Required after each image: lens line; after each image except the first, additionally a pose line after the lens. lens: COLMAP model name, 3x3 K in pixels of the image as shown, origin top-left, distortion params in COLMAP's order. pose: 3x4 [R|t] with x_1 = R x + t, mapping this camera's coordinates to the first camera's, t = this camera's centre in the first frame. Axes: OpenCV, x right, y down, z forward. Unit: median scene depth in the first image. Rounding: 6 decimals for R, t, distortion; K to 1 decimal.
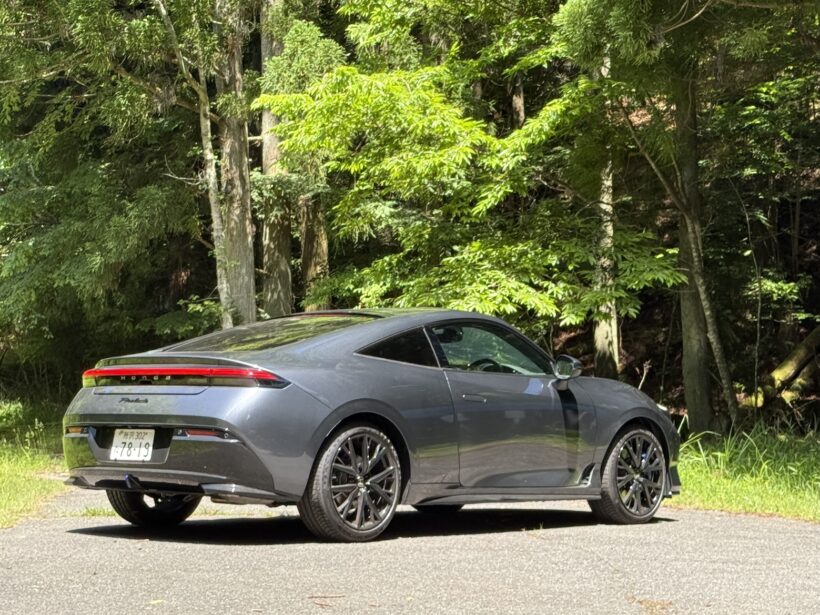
lens RADIAL K [[1813.6, 0, 410.0], [0, 1813.6, 307.5], [0, 0, 1]] dist [0.063289, 0.094234]
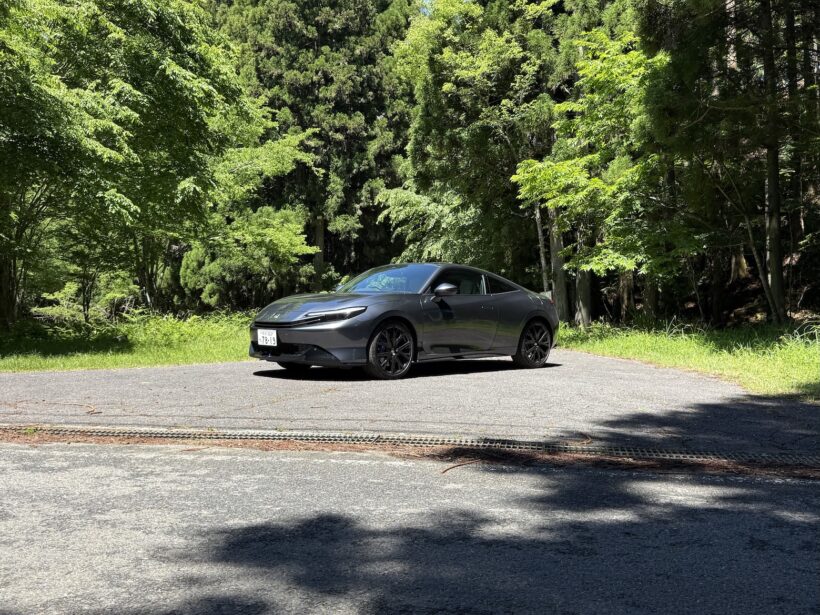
lens RADIAL K [[798.0, 0, 405.9], [0, 798.0, 312.6], [0, 0, 1]] dist [0.170023, -0.344095]
pose [[0.887729, -0.007906, -0.460299, 0.379292], [0.030326, 0.998685, 0.041332, 0.011244], [0.459367, -0.050651, 0.886801, 0.065336]]
